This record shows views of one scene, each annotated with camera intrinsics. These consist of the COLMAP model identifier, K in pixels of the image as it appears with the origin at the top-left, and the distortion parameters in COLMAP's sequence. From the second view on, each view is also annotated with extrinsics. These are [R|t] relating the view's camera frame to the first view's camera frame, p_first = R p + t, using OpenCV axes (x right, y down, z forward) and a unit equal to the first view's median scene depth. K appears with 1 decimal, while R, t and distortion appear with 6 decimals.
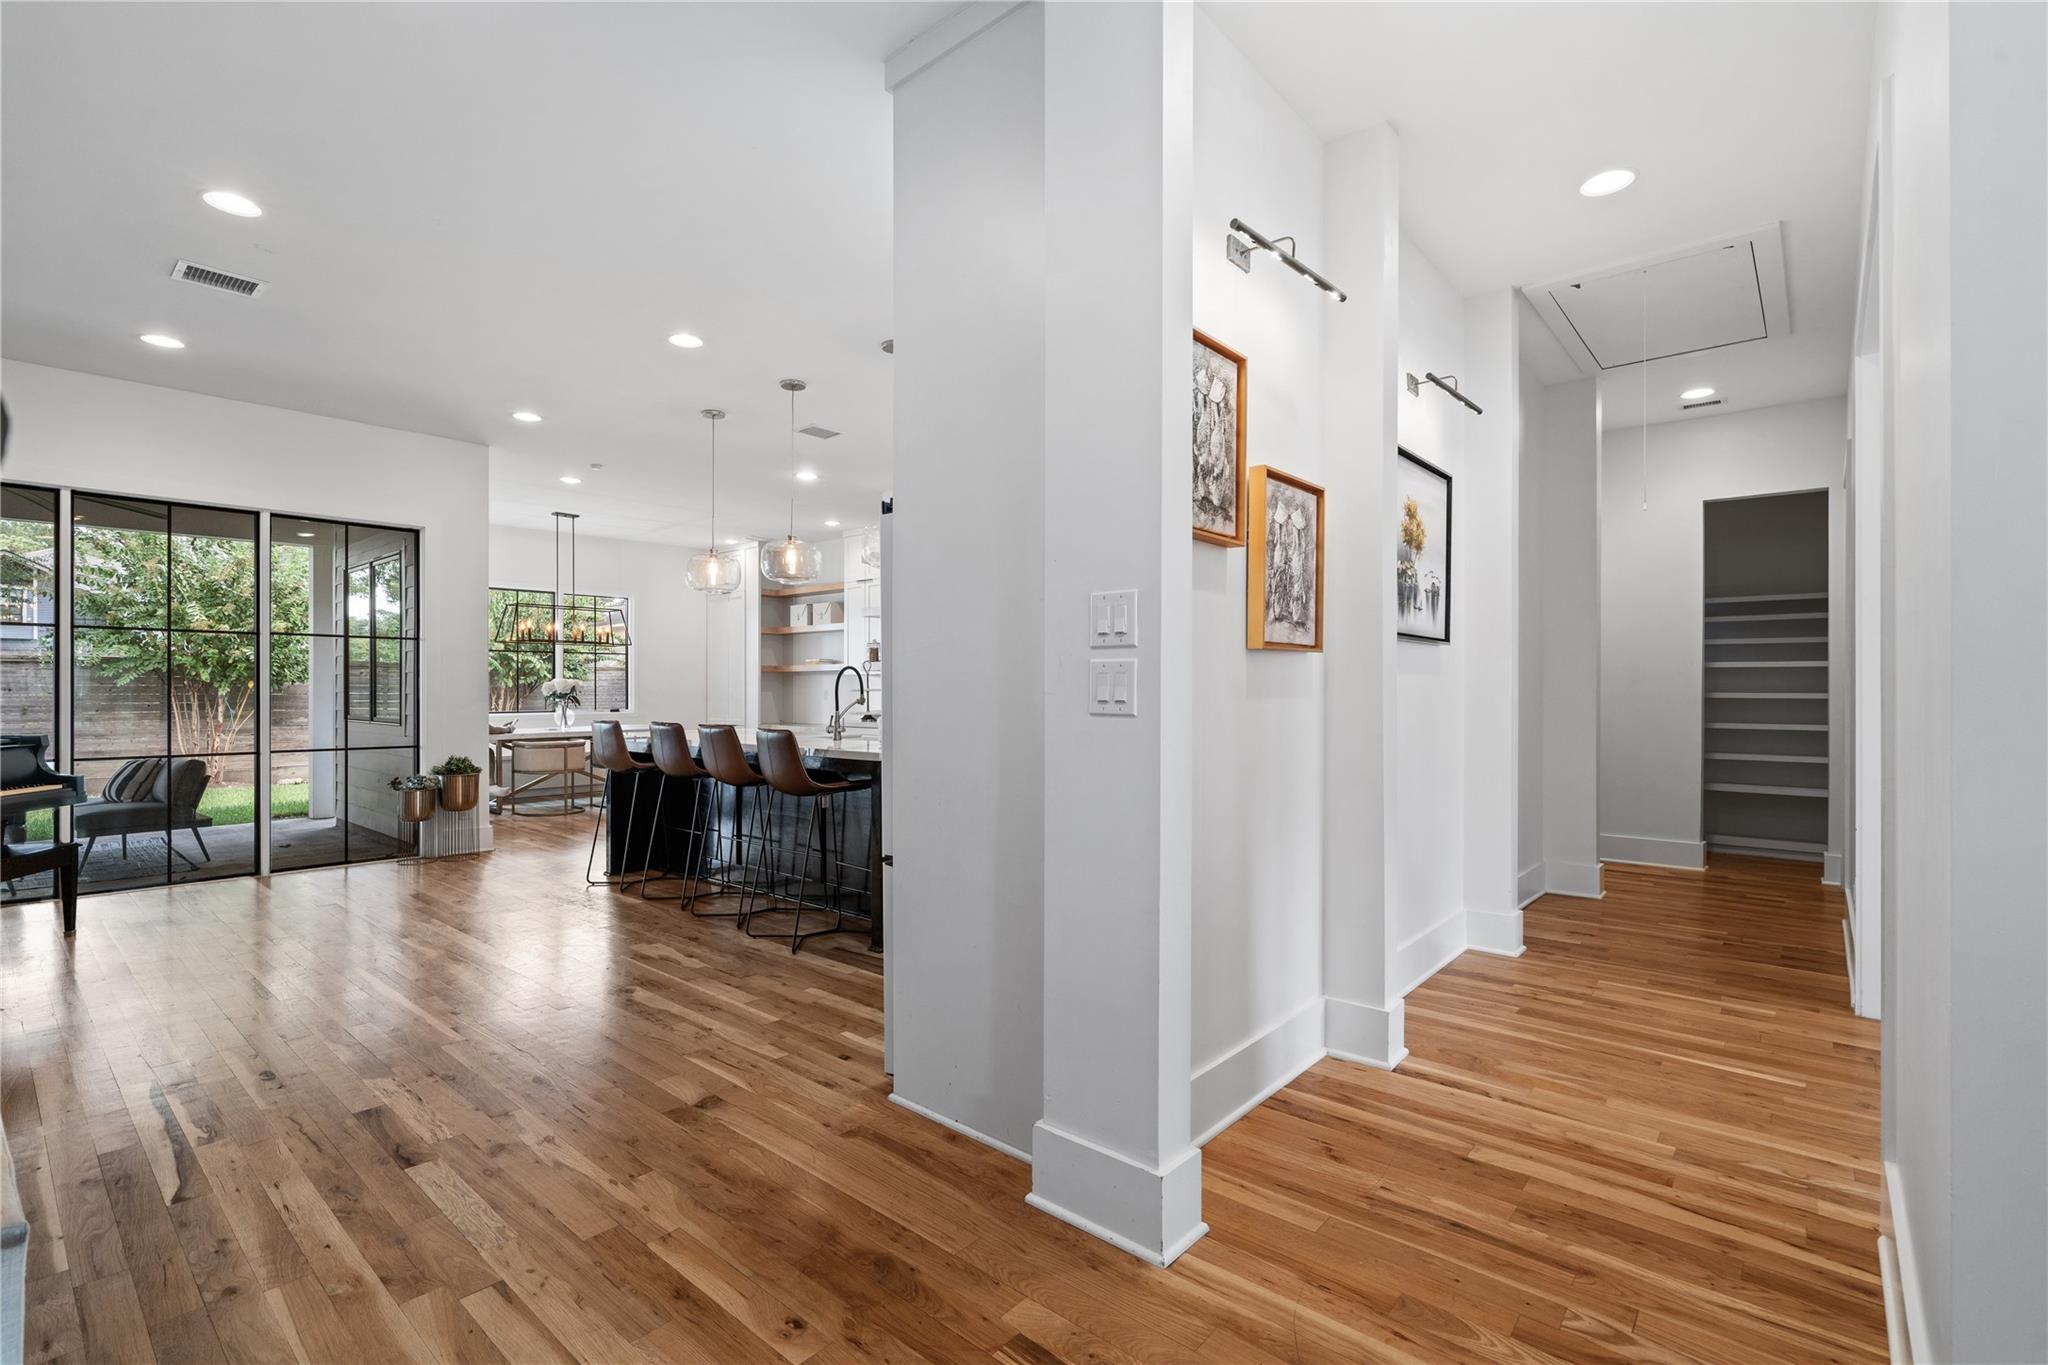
lens RADIAL K [[921.8, 0, 1020.5], [0, 921.8, 689.4], [0, 0, 1]] dist [-0.008055, 0.002422]
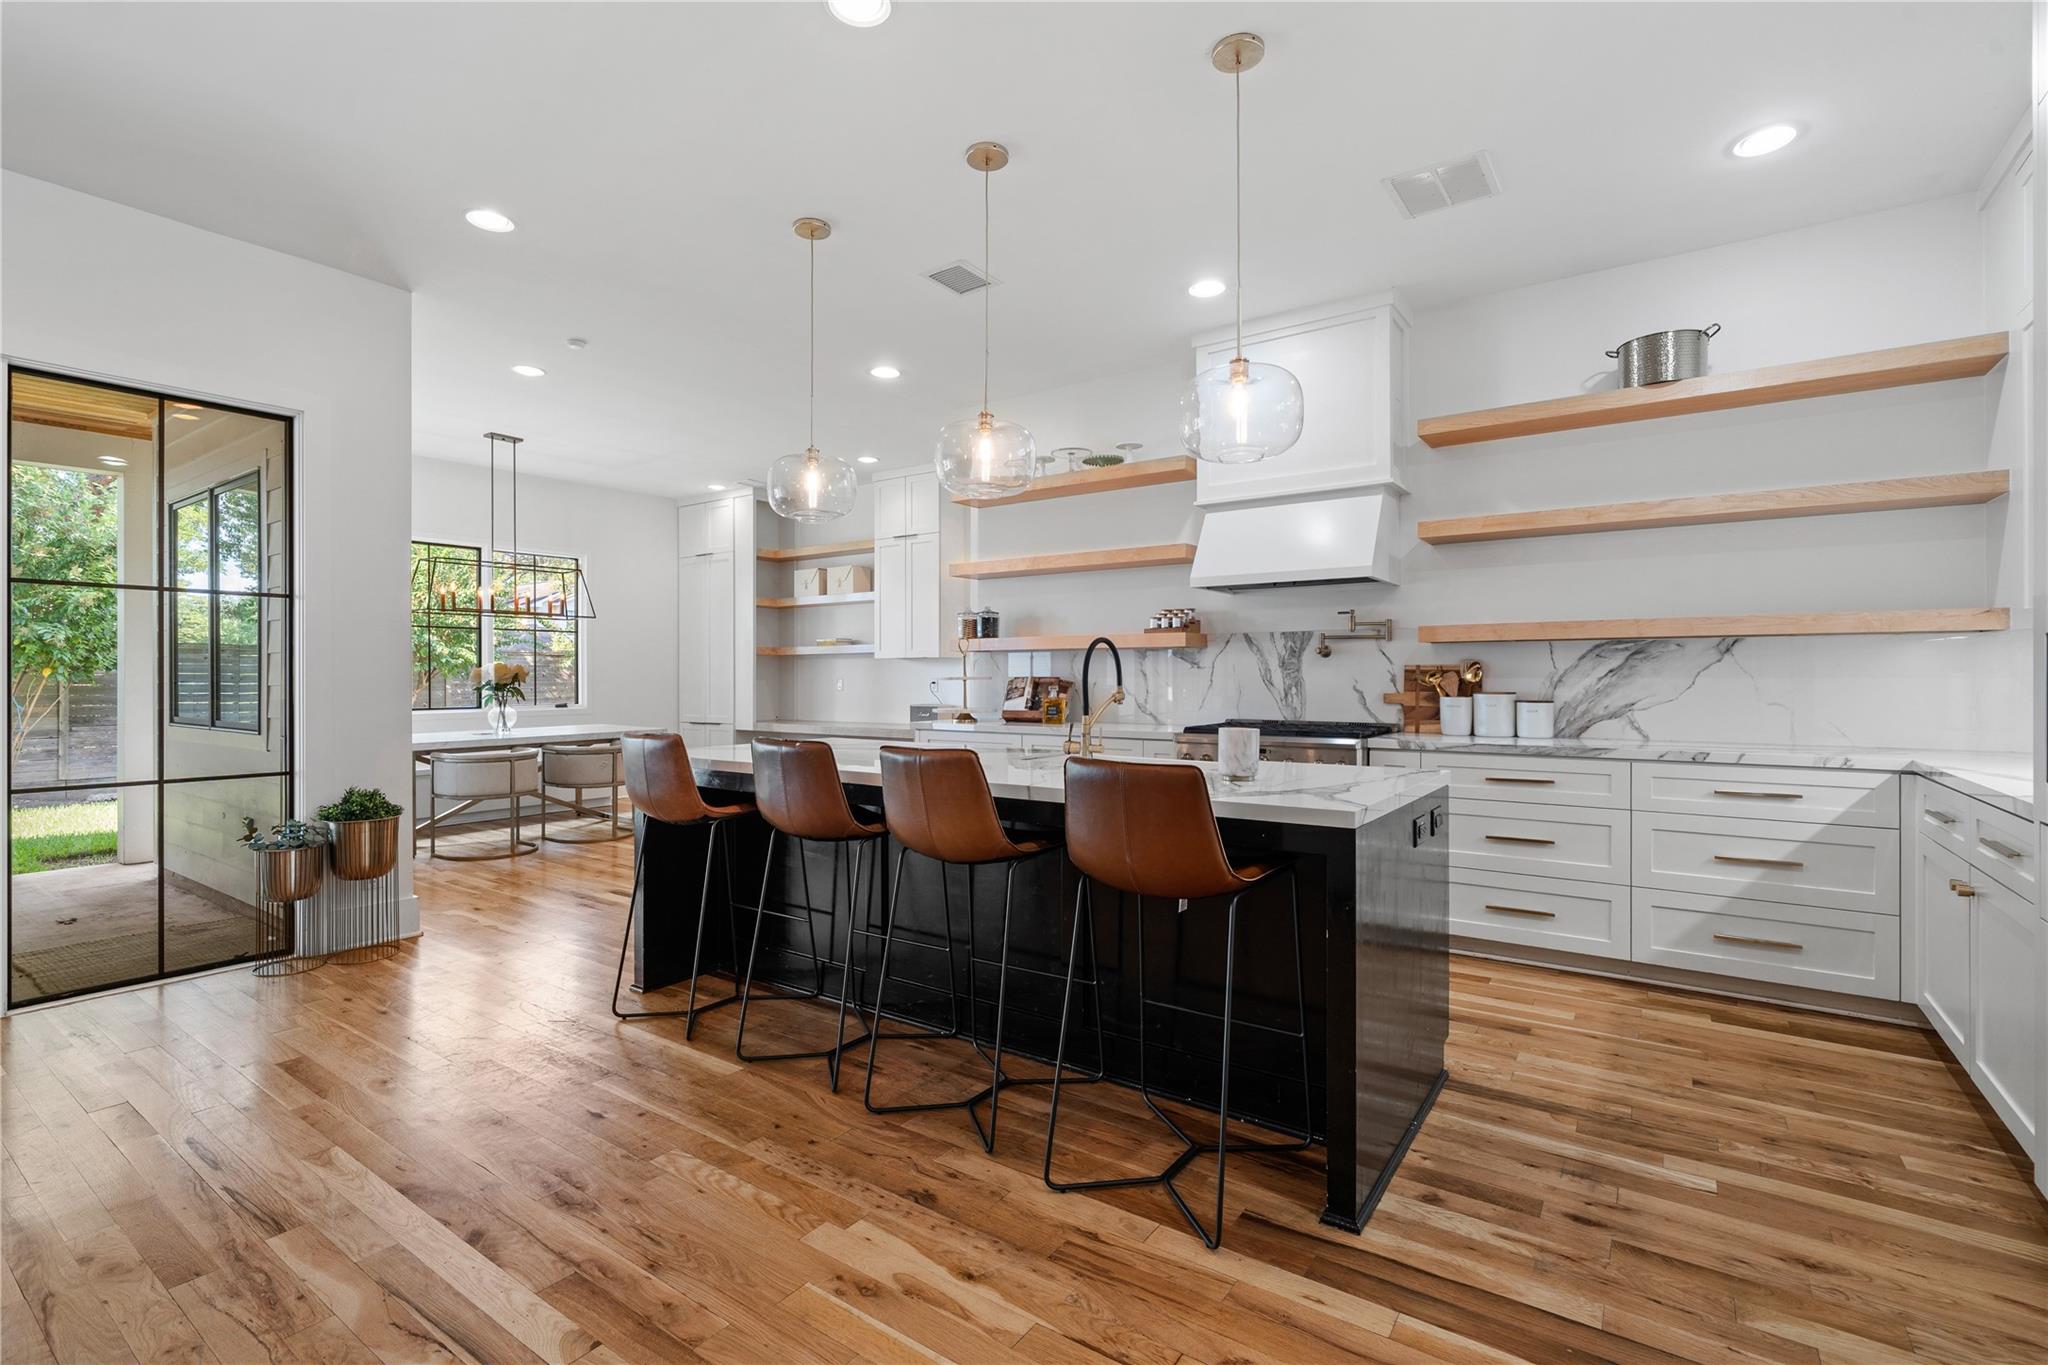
lens RADIAL K [[921.8, 0, 1022.6], [0, 921.8, 674.8], [0, 0, 1]] dist [-0.008055, 0.002422]
pose [[0.994721, -0.001688, 0.102603, -0.239301], [0.001919, 0.999996, -0.002150, -0.000685], [-0.102599, 0.002335, 0.994720, 0.350209]]
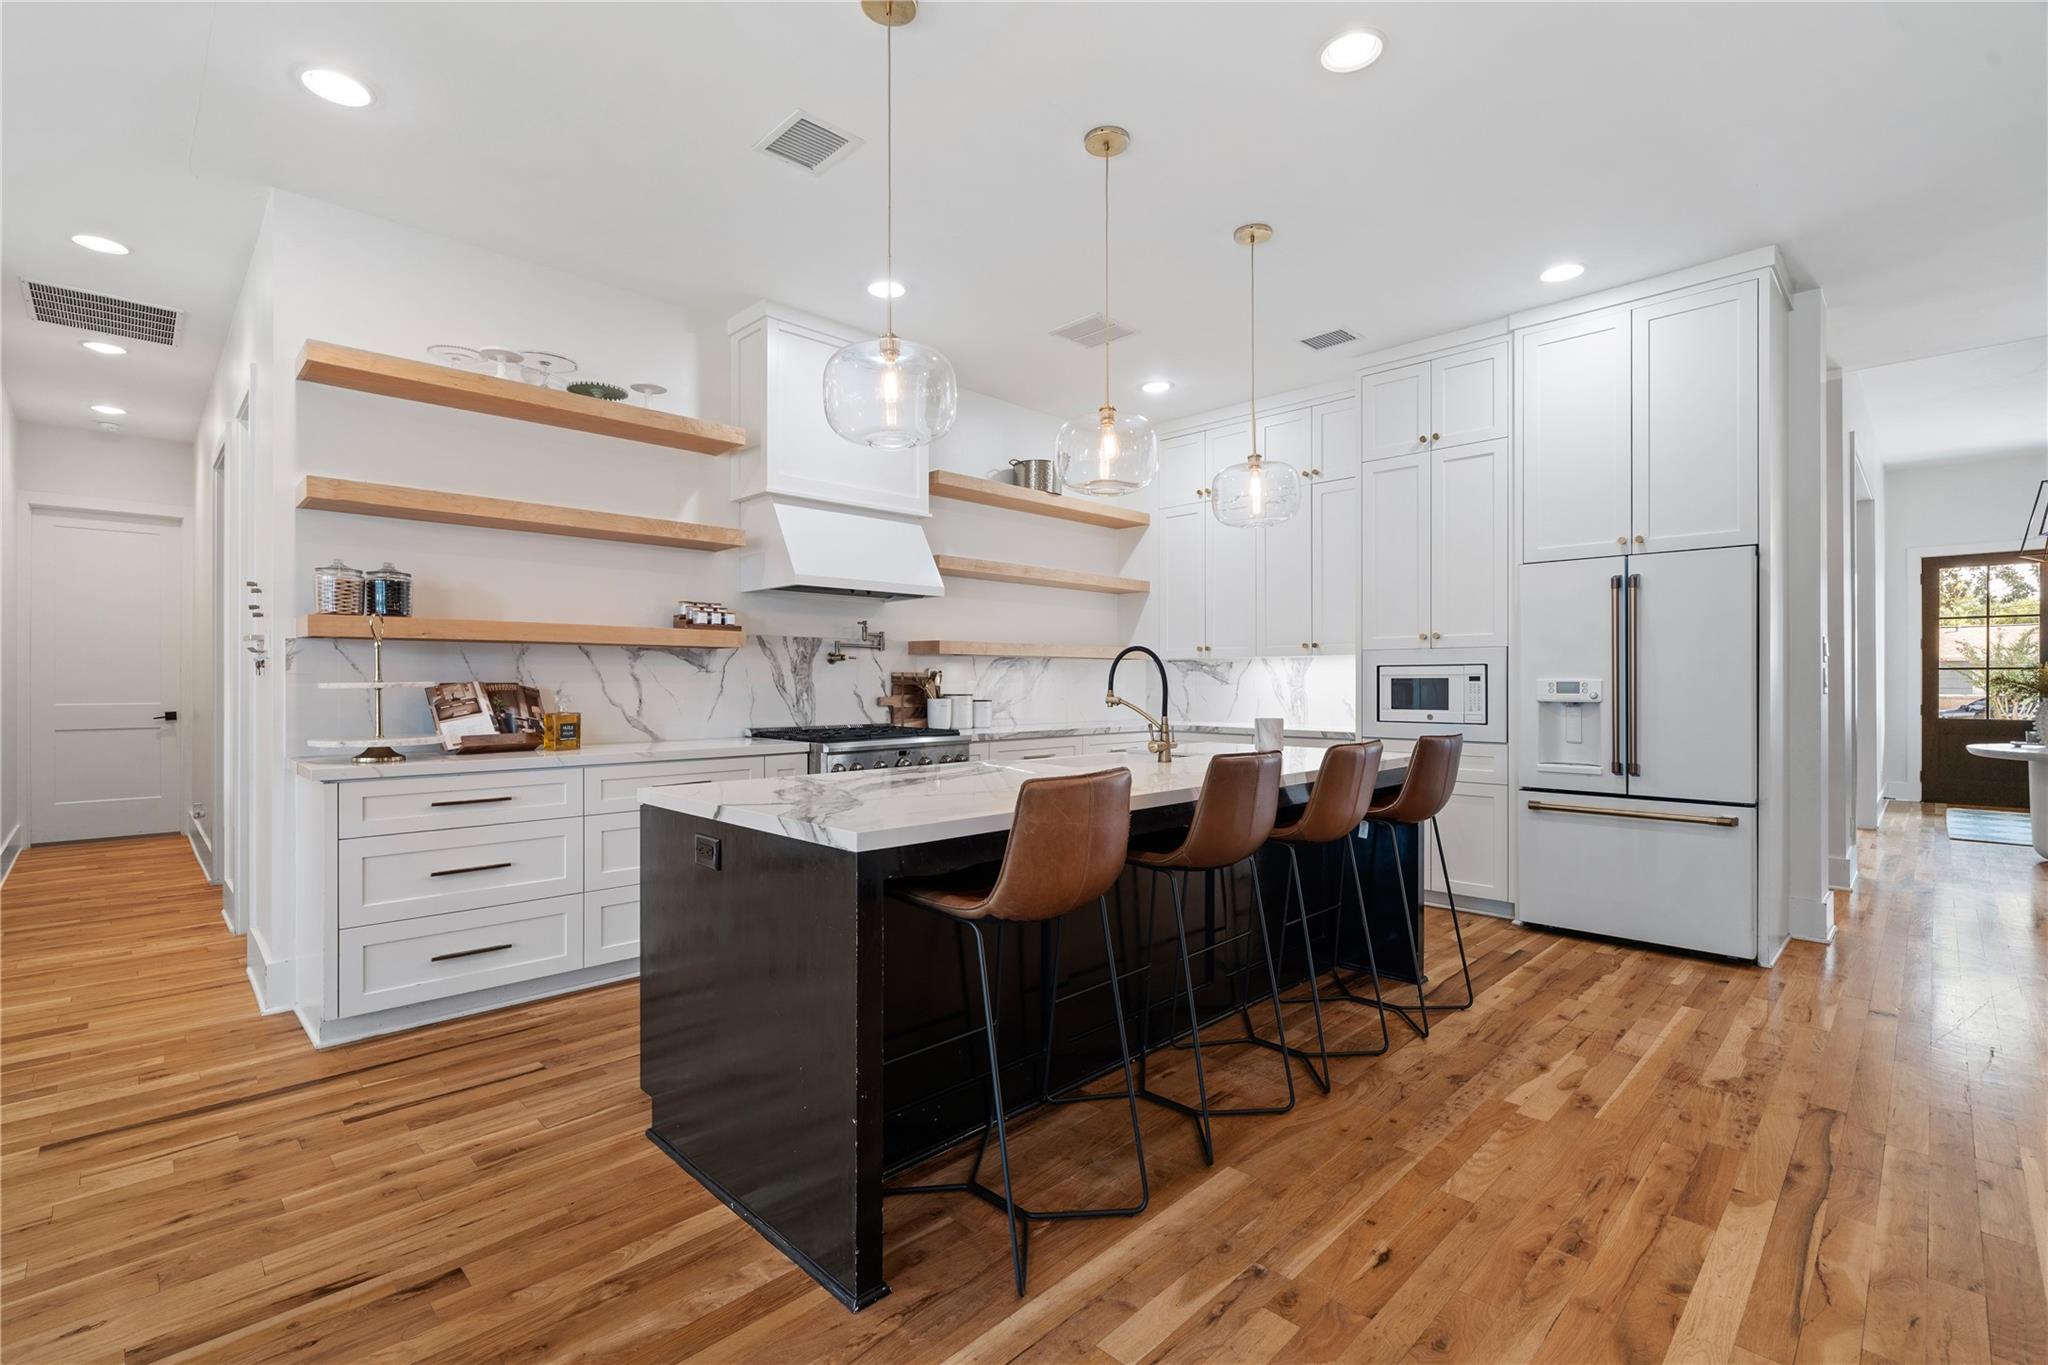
lens RADIAL K [[921.8, 0, 1018.7], [0, 921.8, 682.2], [0, 0, 1]] dist [-0.008055, 0.002422]
pose [[0.072180, -0.000978, 0.997391, -0.680667], [0.001125, 0.999999, 0.000899, -0.000888], [-0.997391, 0.001057, 0.072181, 0.850340]]
